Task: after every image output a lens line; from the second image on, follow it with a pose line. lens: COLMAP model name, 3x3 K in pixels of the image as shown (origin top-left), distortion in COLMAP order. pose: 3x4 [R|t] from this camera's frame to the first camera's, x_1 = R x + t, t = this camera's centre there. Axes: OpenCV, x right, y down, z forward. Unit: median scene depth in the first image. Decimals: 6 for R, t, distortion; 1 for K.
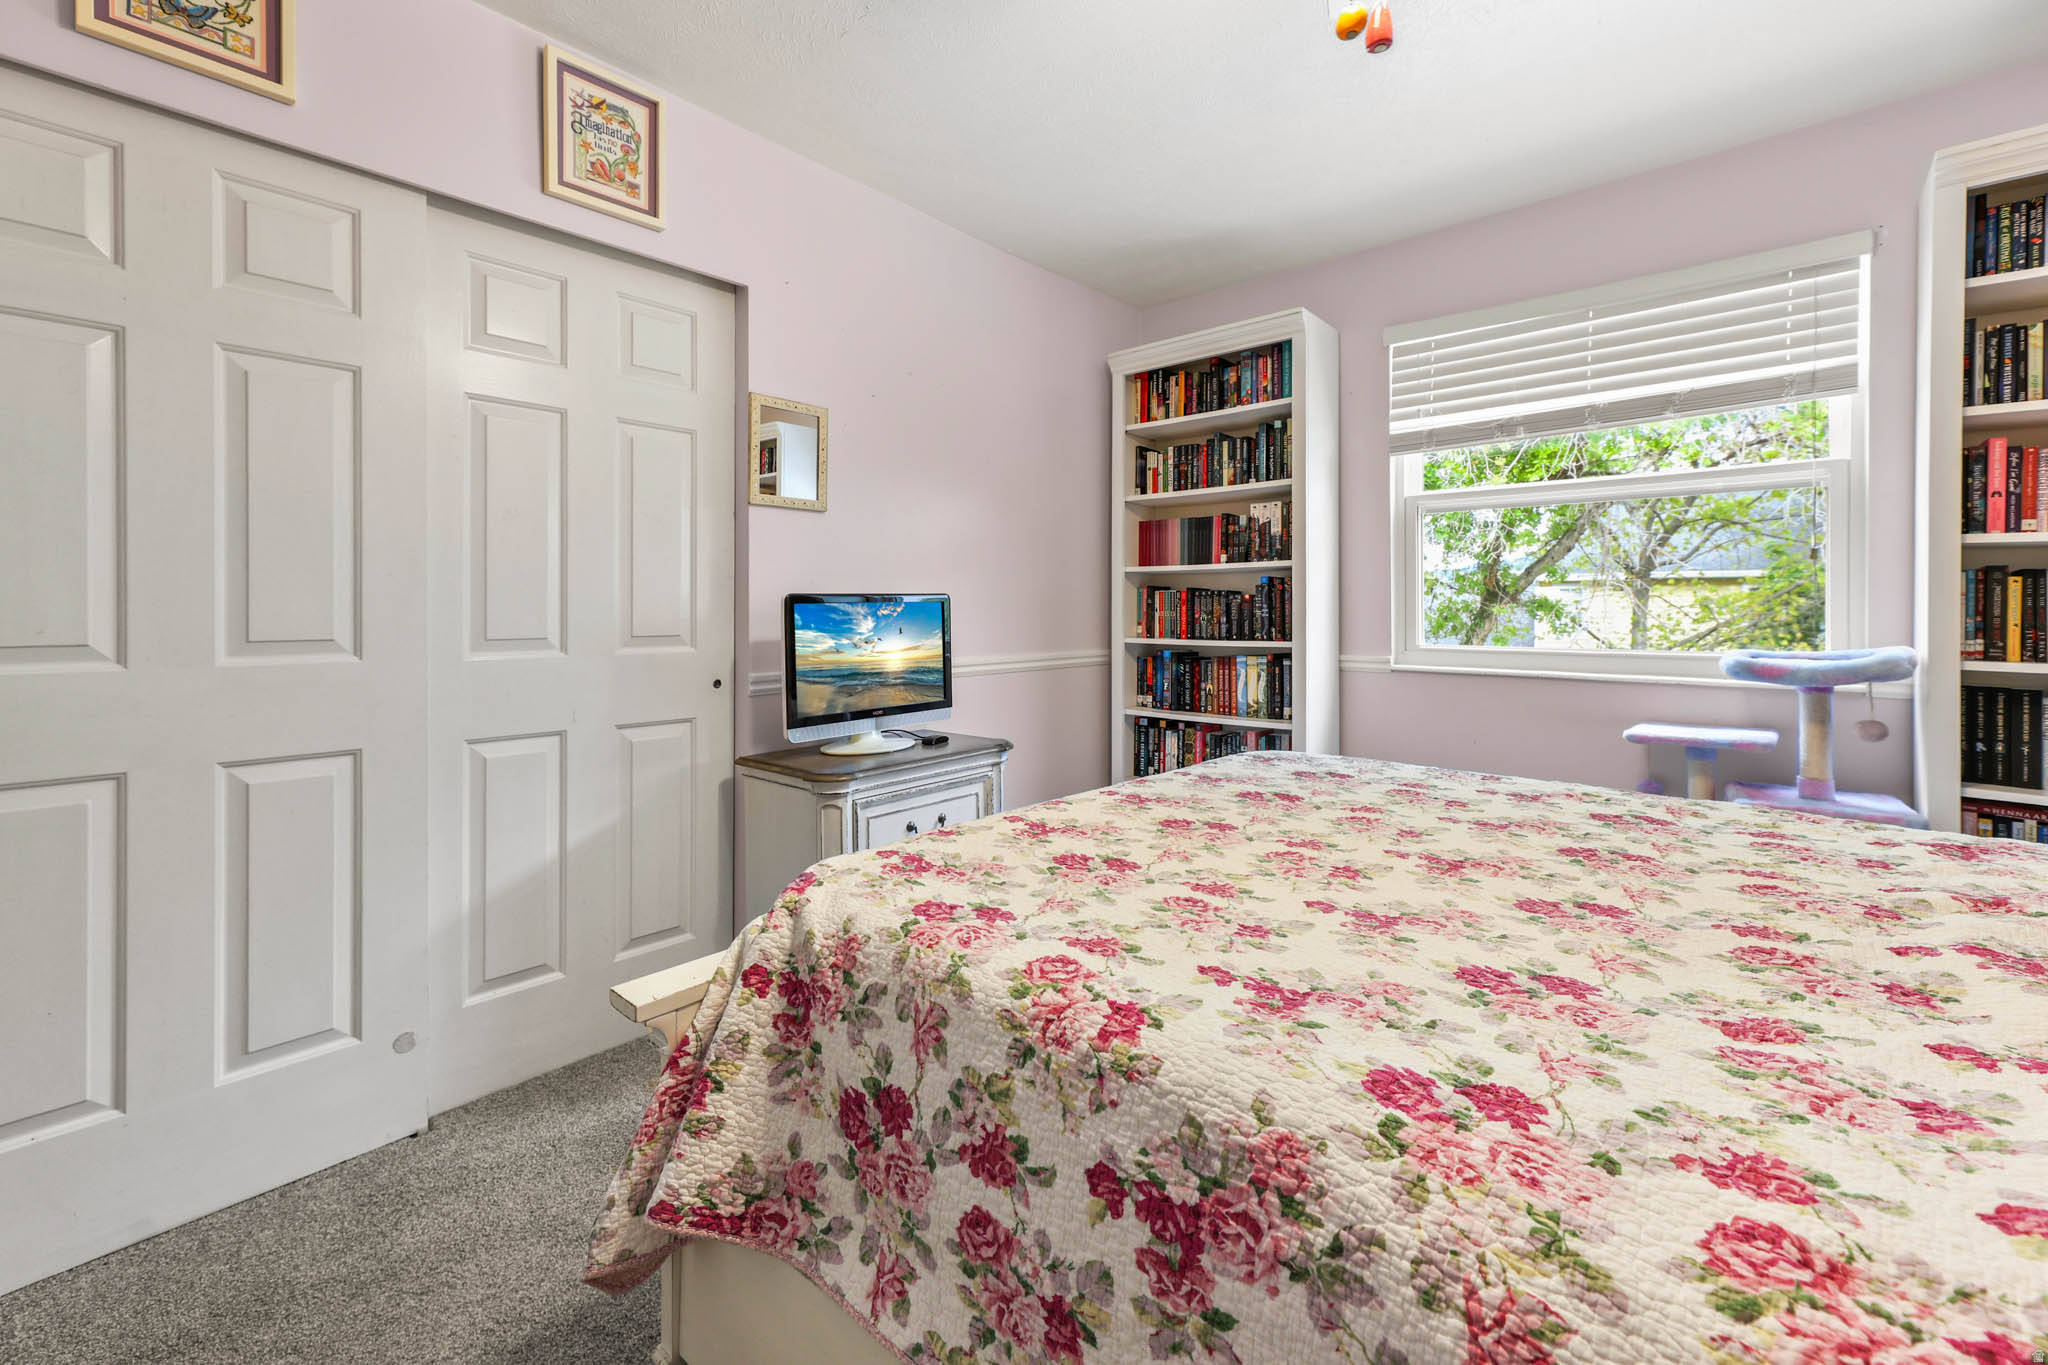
lens RADIAL K [[857.5, 0, 1028.9], [0, 857.5, 613.4], [0, 0, 1]] dist [0.003765, 0.000515]
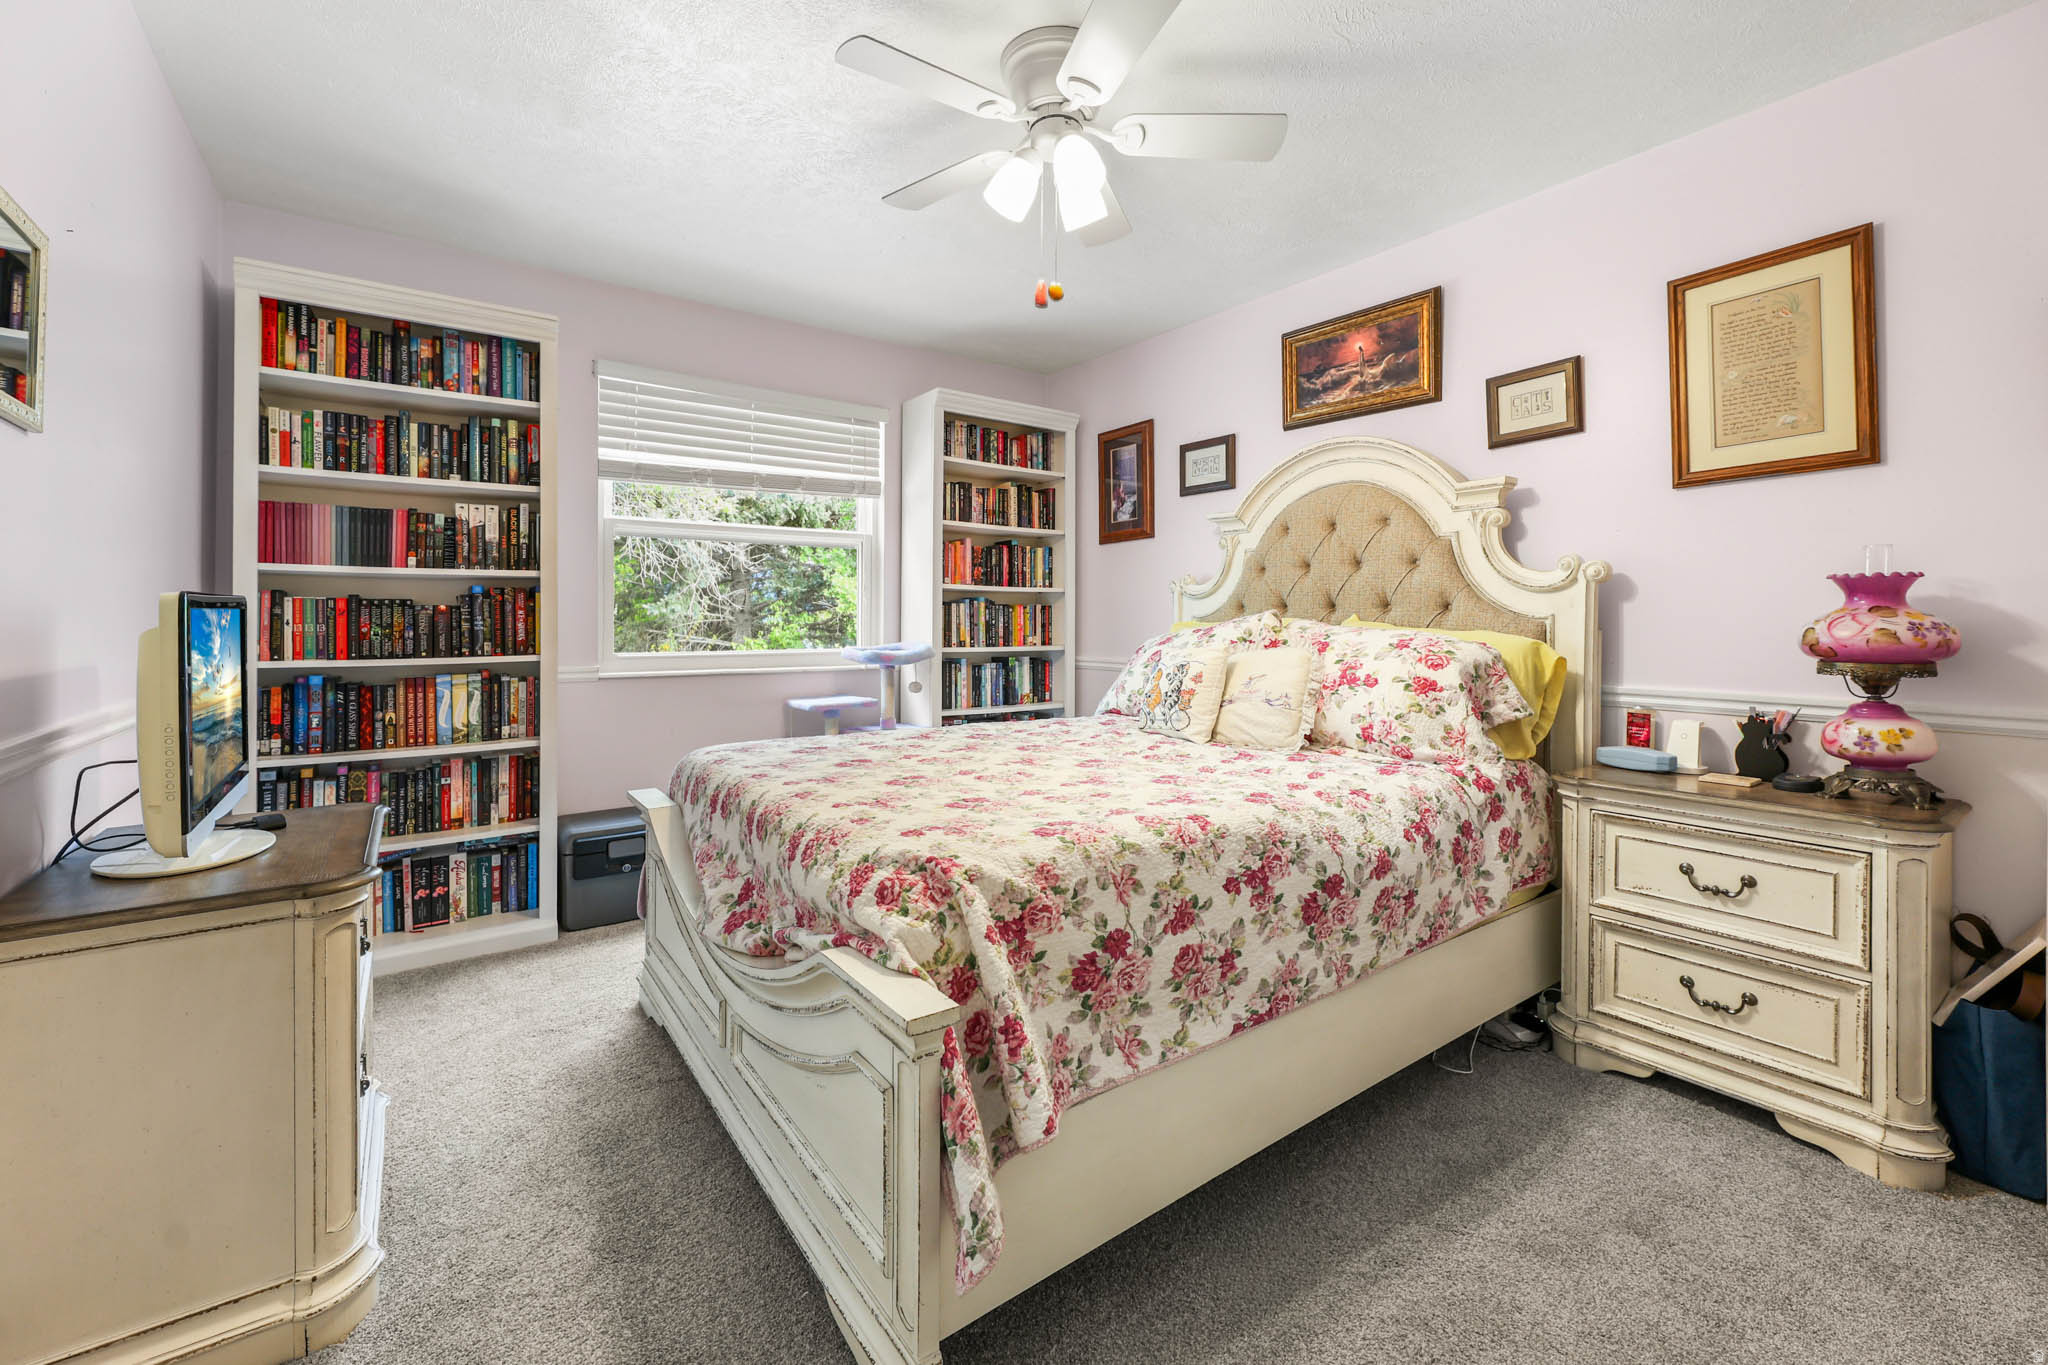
lens RADIAL K [[857.5, 0, 1028.9], [0, 857.5, 613.4], [0, 0, 1]] dist [0.003765, 0.000515]
pose [[0.219300, 0.009620, 0.975610, -0.472743], [0.005146, 0.999926, -0.011017, -0.000532], [-0.975644, 0.007437, 0.219234, 0.224236]]
